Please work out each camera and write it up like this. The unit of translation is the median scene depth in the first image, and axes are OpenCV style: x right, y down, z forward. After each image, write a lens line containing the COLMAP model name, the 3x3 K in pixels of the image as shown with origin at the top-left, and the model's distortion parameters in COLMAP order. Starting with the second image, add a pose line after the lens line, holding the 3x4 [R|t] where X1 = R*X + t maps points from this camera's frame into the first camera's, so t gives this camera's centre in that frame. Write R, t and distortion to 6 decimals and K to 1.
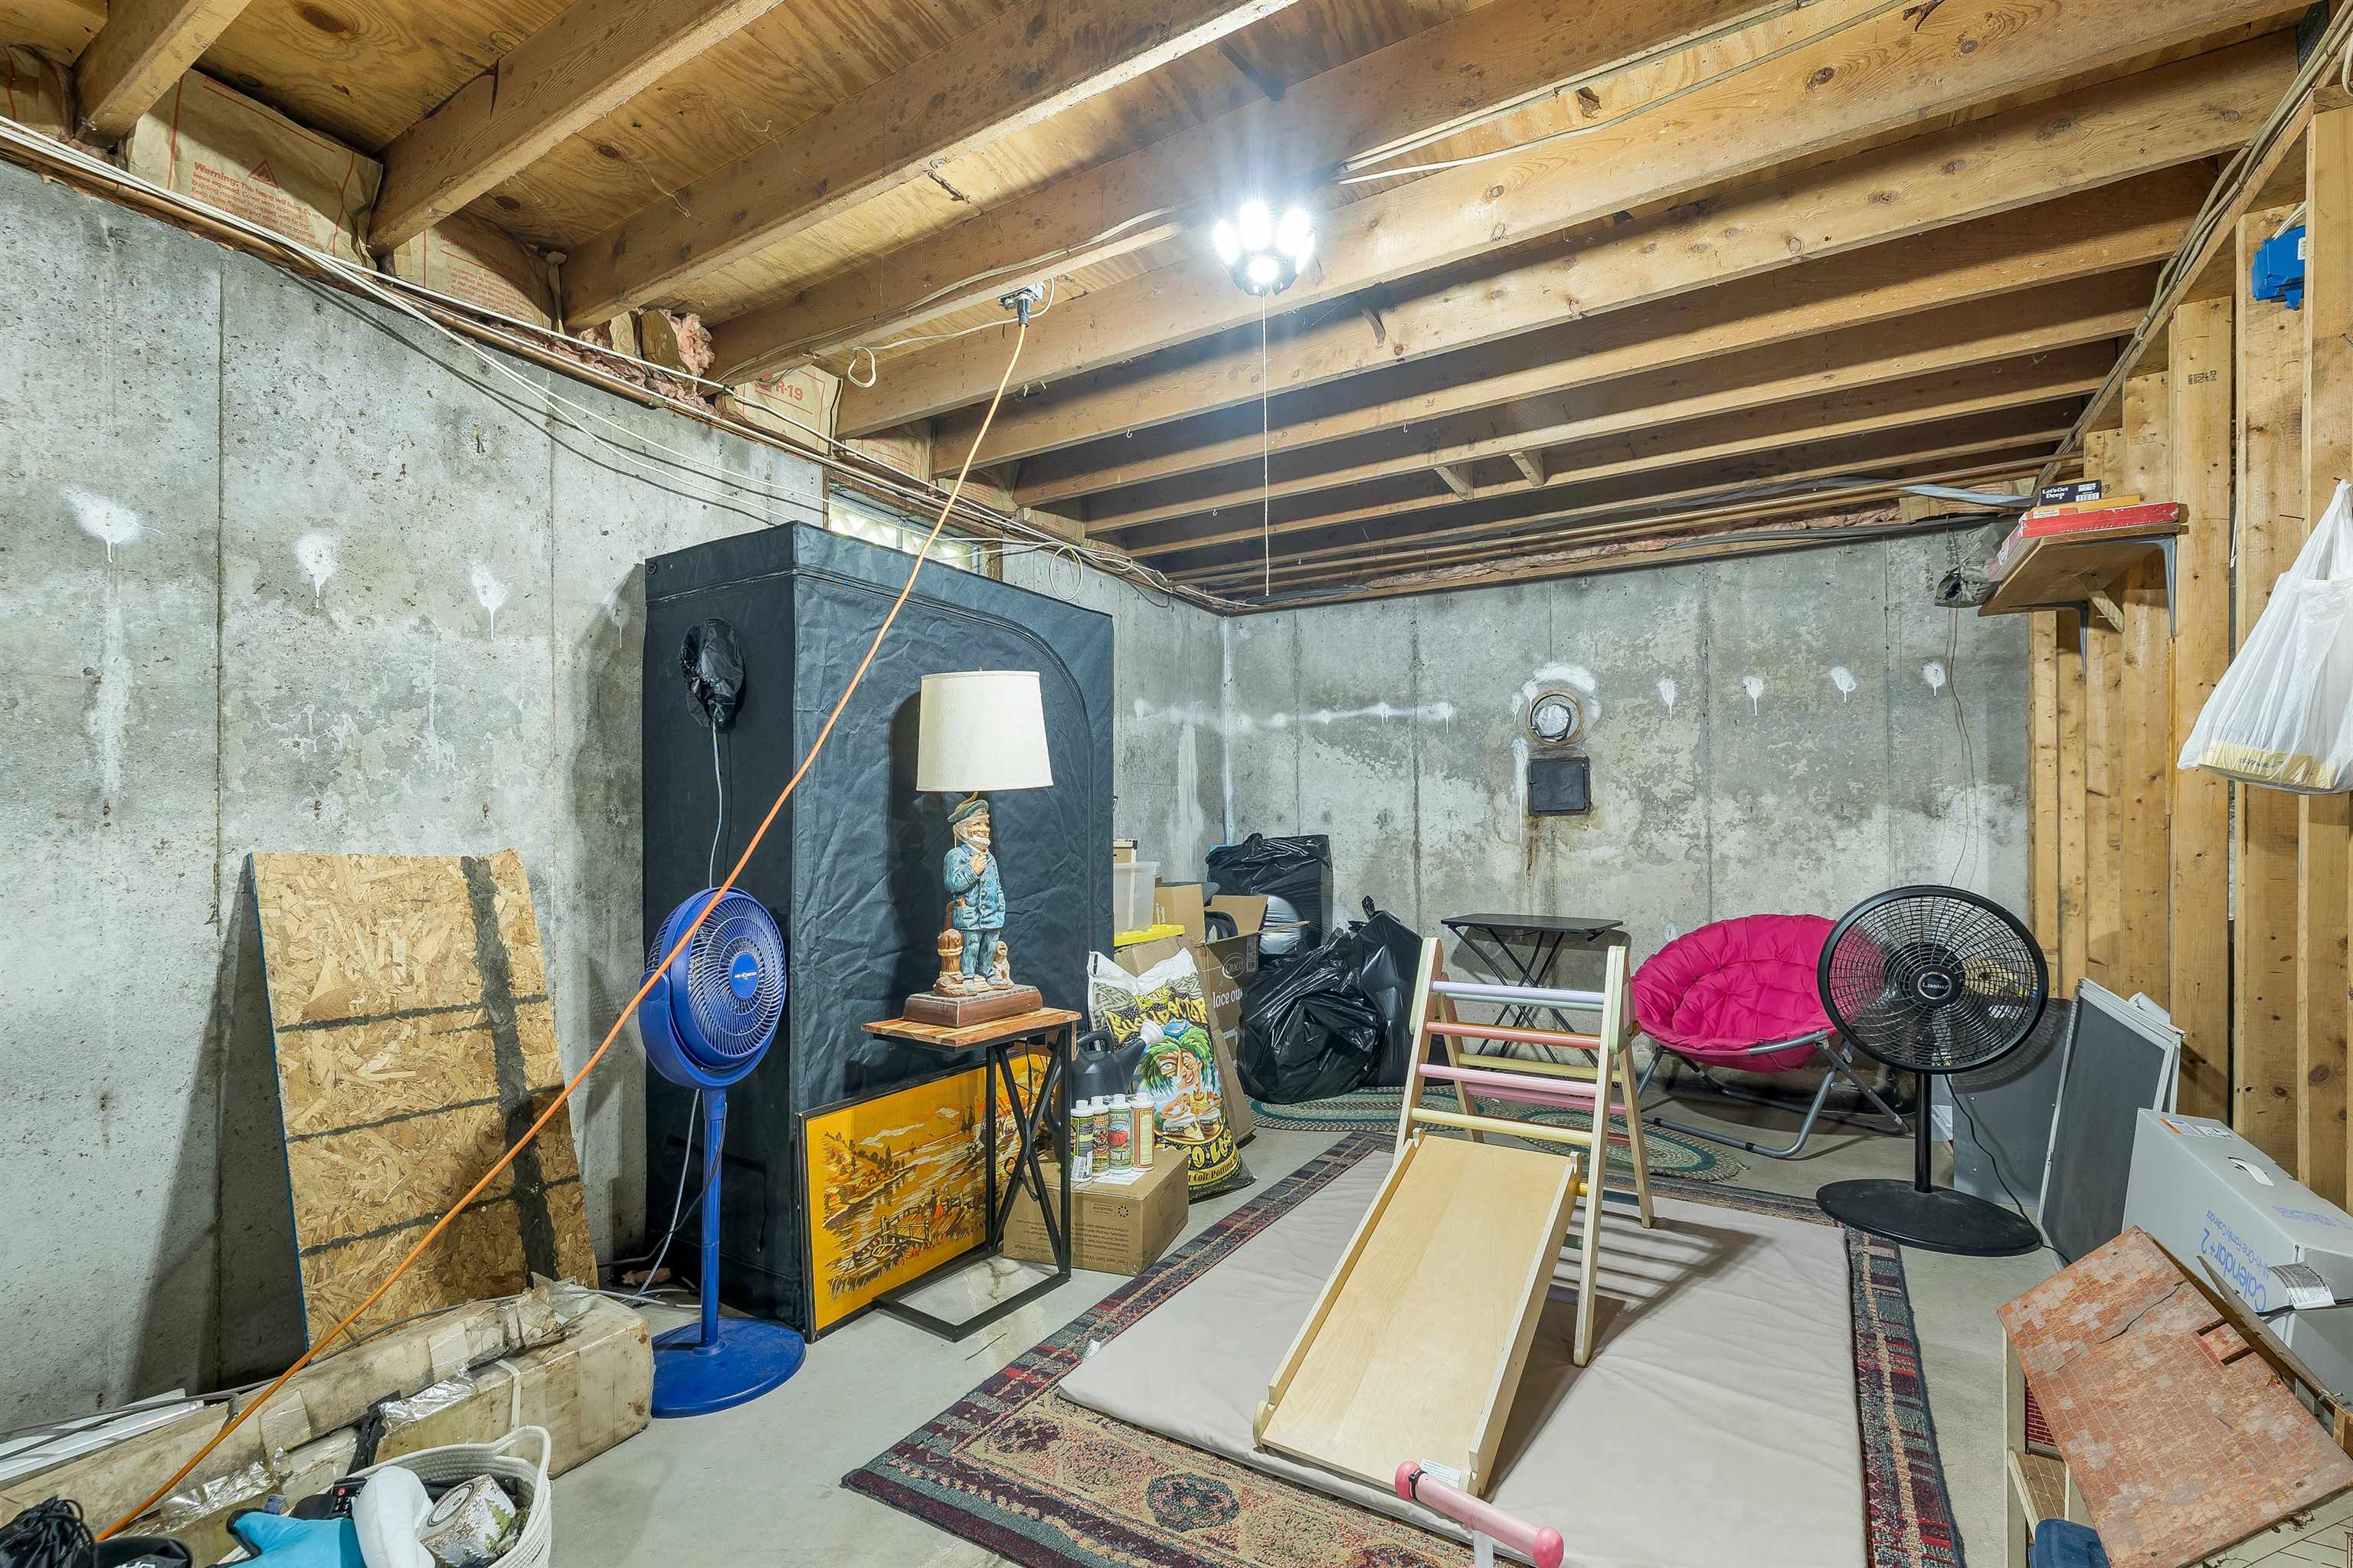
lens RADIAL K [[1030.8, 0, 1177.6], [0, 1030.8, 797.9], [0, 0, 1]] dist [-0.002289, -0.000612]
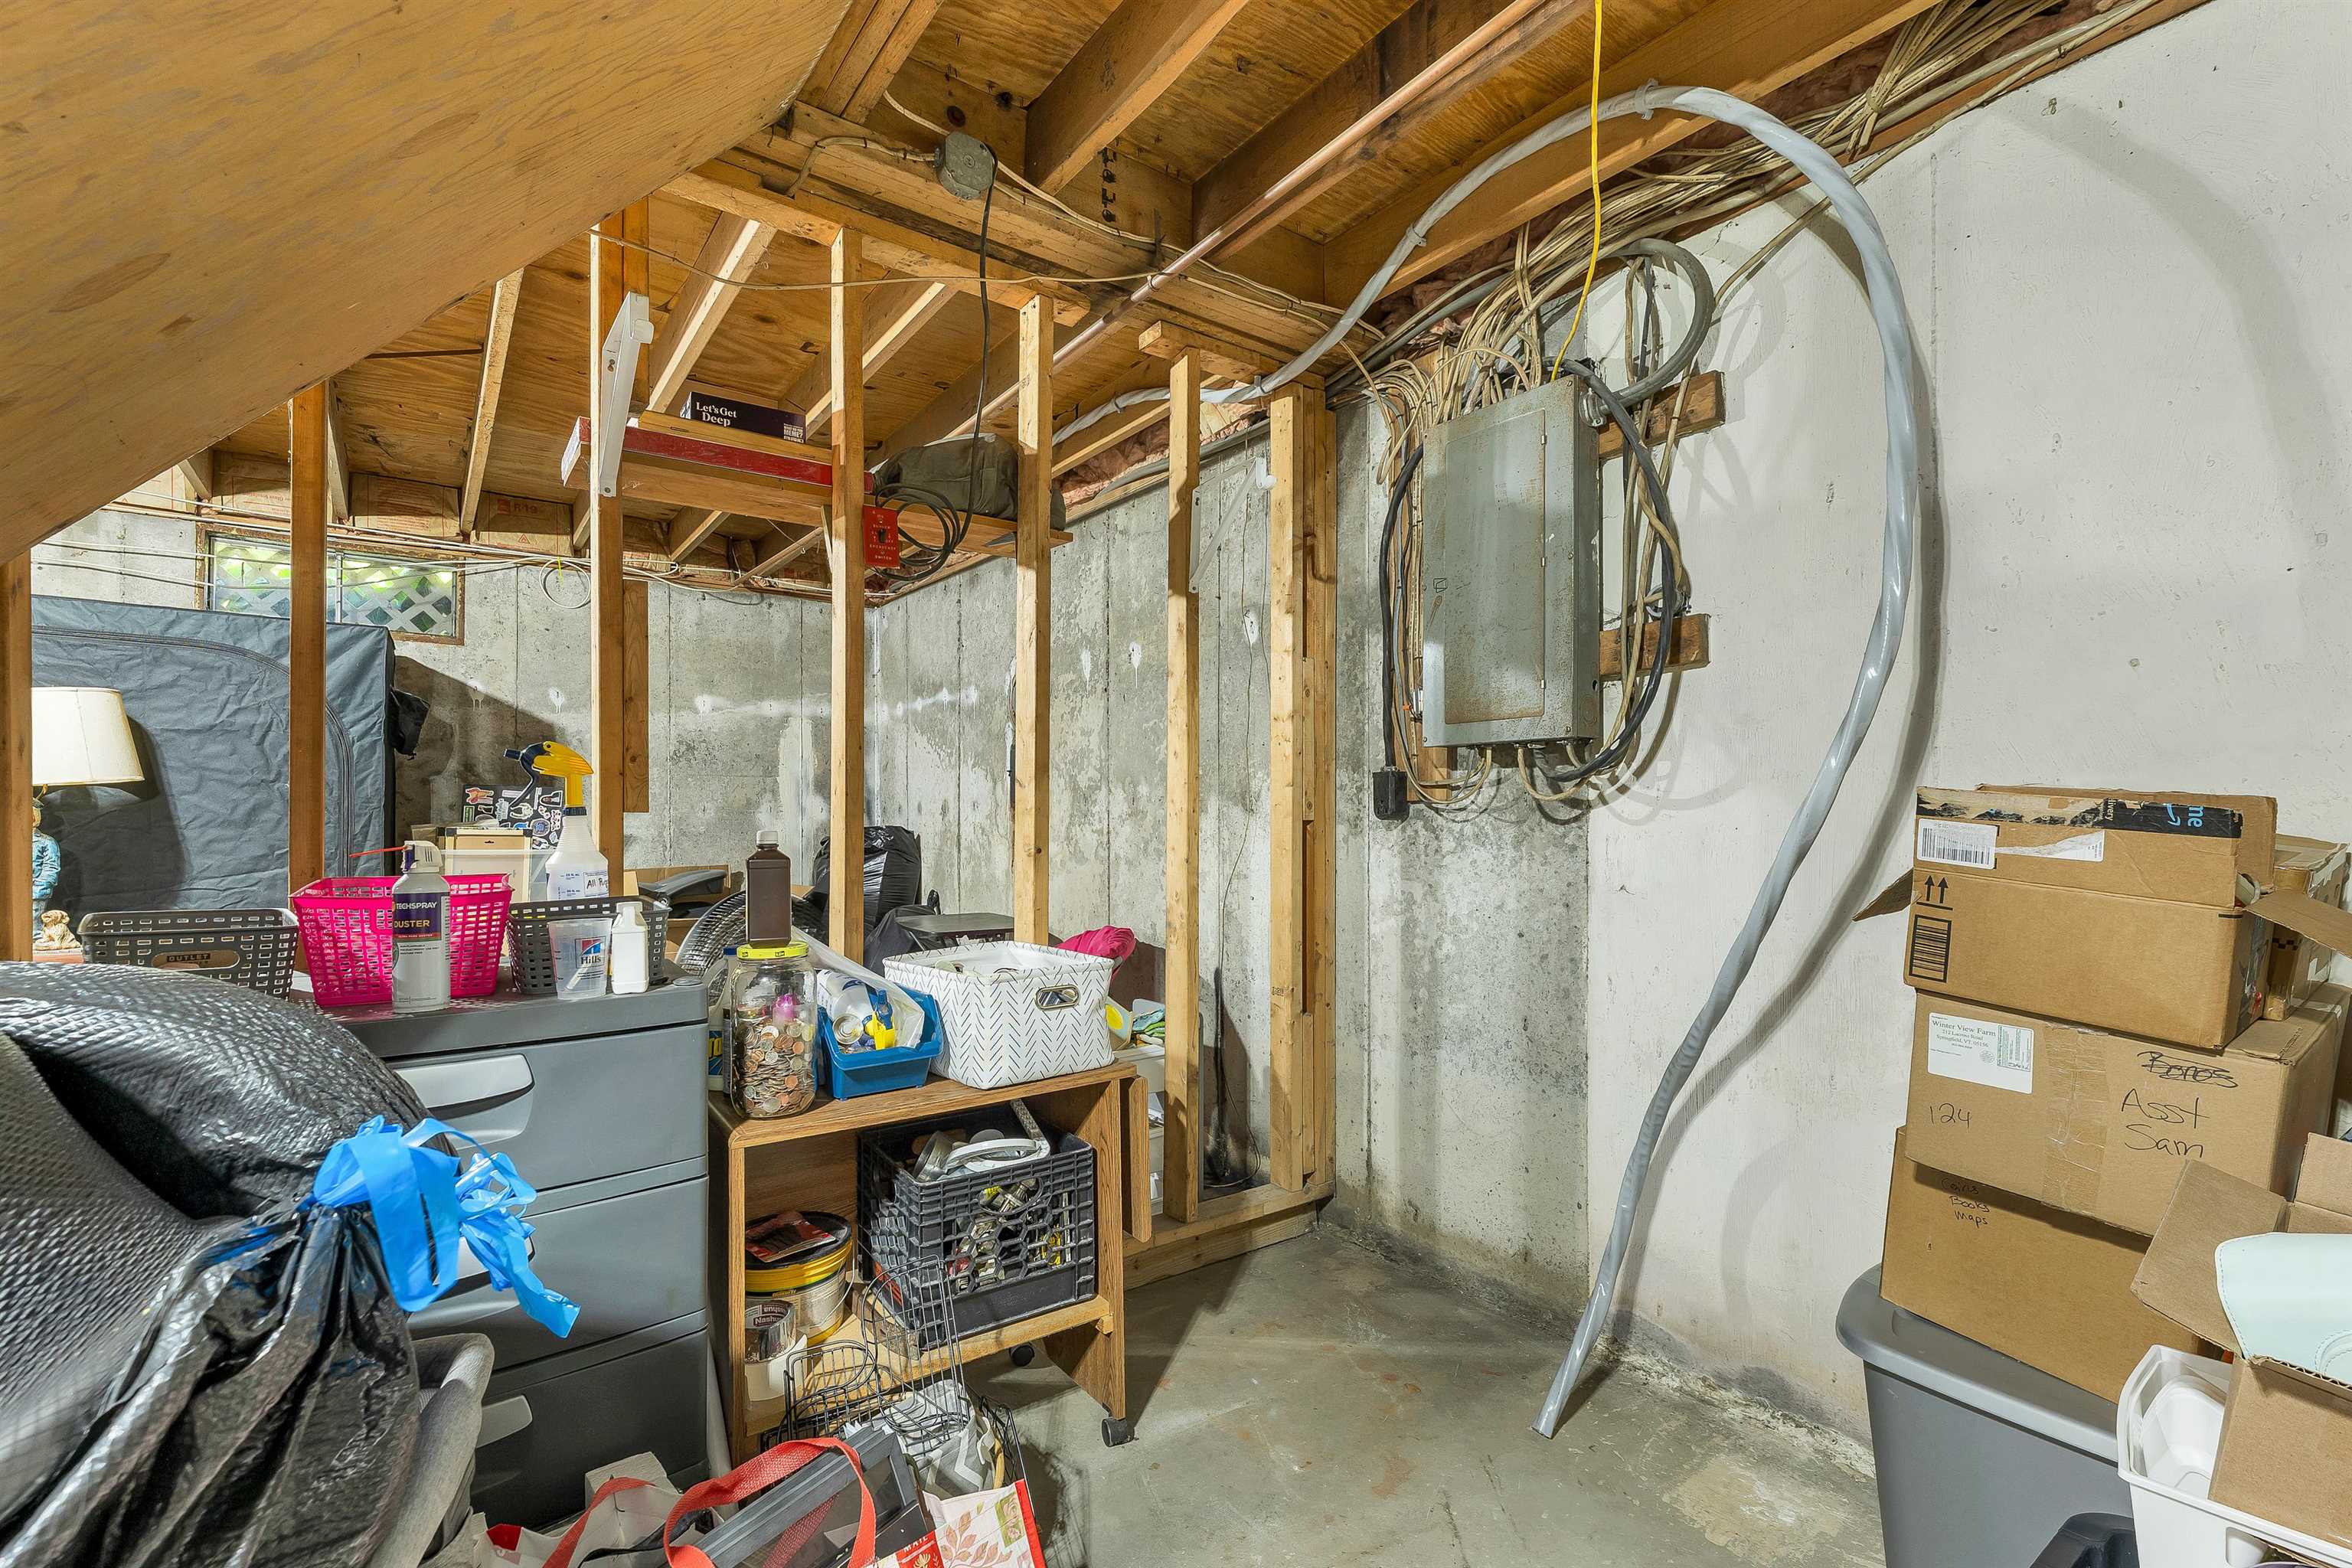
lens RADIAL K [[1030.3, 0, 1178.8], [0, 1030.3, 798.7], [0, 0, 1]] dist [-0.002289, -0.000612]
pose [[0.925500, -0.000649, -0.378747, 0.881066], [0.005562, 0.999914, 0.011878, -0.000373], [0.378707, -0.013099, 0.925424, 0.230129]]
